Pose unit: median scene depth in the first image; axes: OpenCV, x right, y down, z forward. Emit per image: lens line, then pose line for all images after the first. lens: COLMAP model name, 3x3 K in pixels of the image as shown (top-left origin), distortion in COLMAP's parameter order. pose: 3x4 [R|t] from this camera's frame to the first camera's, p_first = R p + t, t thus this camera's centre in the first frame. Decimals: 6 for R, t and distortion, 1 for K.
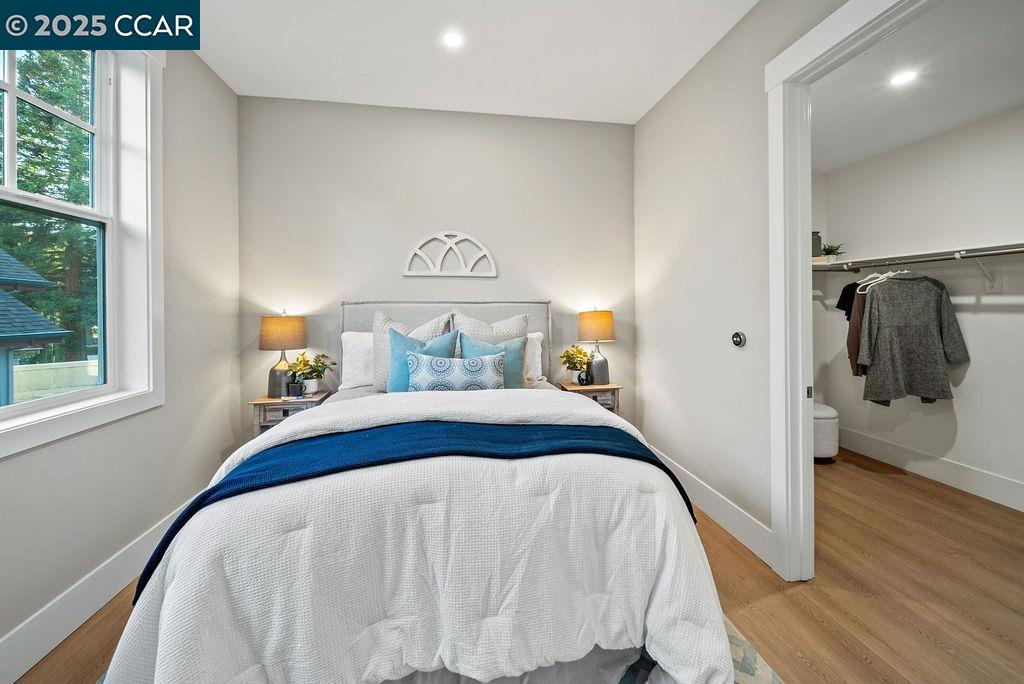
lens RADIAL K [[387.2, 0, 519.1], [0, 387.2, 309.0], [0, 0, 1]] dist [-0.001970, -0.000451]
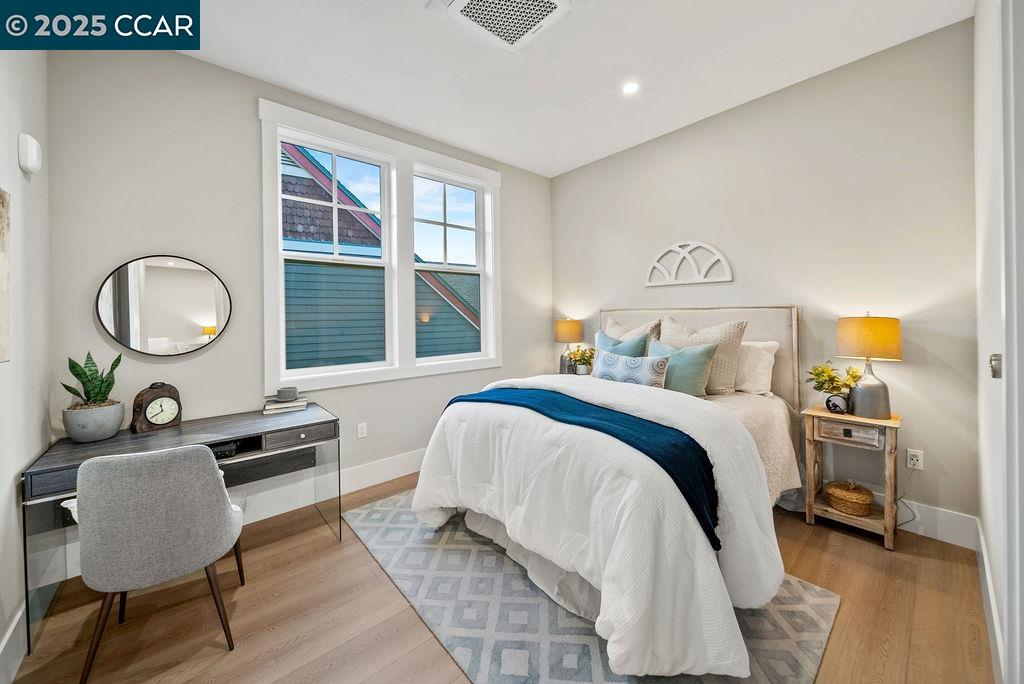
lens RADIAL K [[380.4, 0, 517.1], [0, 380.4, 321.9], [0, 0, 1]] dist [-0.001029, -0.000388]
pose [[0.530638, 0.014244, -0.847479, 0.528346], [0.005688, 0.999776, 0.020365, -0.005160], [0.847579, -0.015627, 0.530439, 0.063450]]
